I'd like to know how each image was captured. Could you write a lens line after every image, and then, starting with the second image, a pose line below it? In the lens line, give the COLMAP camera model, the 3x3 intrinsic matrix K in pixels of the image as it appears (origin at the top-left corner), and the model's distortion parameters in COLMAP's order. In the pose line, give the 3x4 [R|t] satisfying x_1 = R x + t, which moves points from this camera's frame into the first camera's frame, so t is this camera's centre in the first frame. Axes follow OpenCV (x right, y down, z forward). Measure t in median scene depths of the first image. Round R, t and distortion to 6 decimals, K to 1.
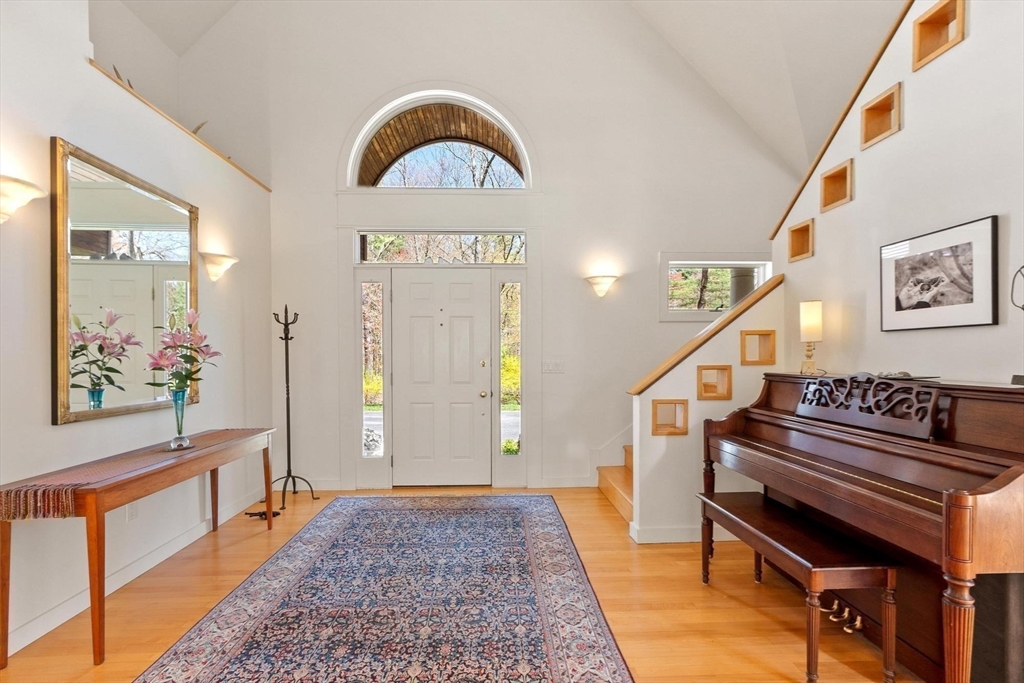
lens RADIAL K [[463.4, 0, 512.0], [0, 463.4, 341.5], [0, 0, 1]] dist [-0.000544, -0.000079]
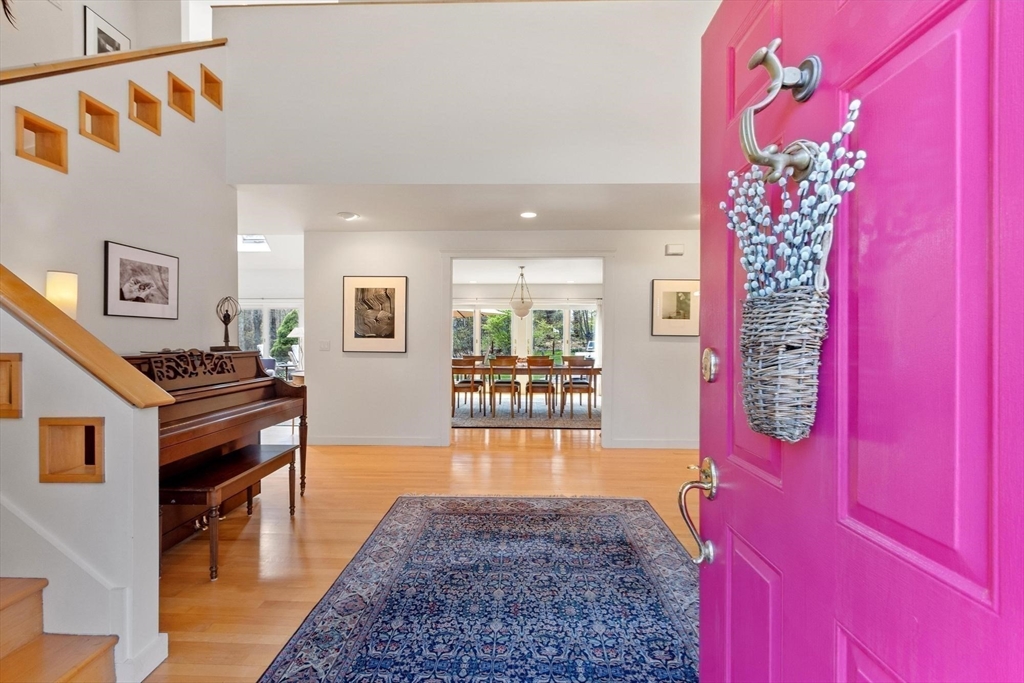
lens RADIAL K [[463.4, 0, 512.0], [0, 463.4, 341.5], [0, 0, 1]] dist [-0.000544, -0.000079]
pose [[-0.997731, -0.000534, 0.067326, -0.282839], [-0.002128, 0.999719, -0.023602, 0.070360], [-0.067294, -0.023692, -0.997452, 2.179667]]
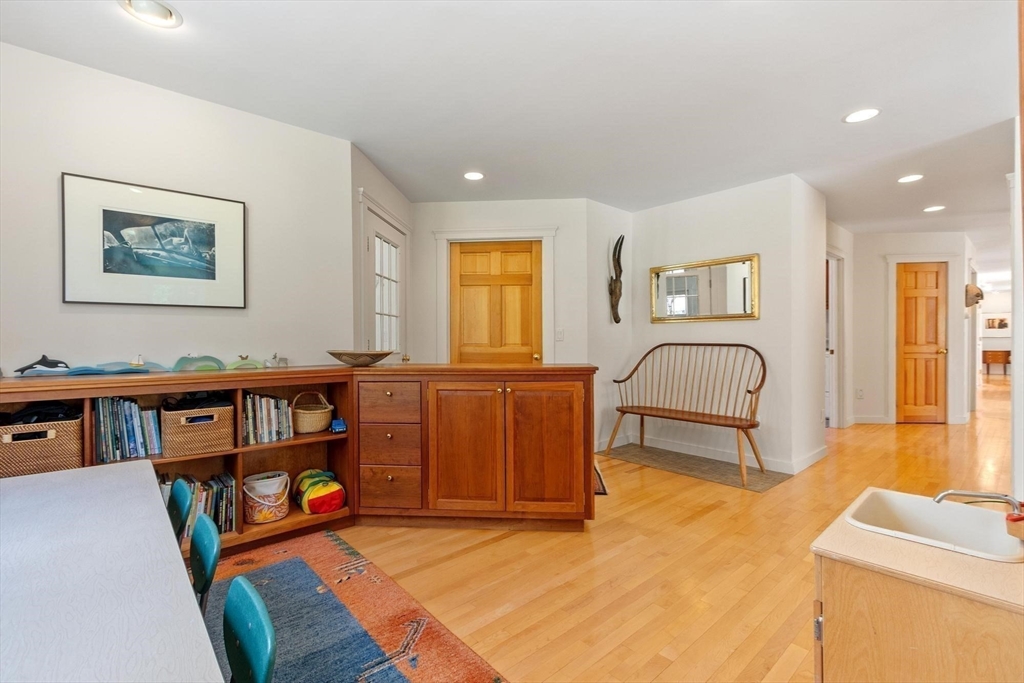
lens RADIAL K [[463.4, 0, 512.0], [0, 463.4, 341.5], [0, 0, 1]] dist [-0.000544, -0.000079]
pose [[-0.614611, 0.002377, 0.788827, -0.104722], [-0.012573, 0.999839, -0.012809, 0.034288], [-0.788730, -0.017790, -0.614482, 0.952232]]
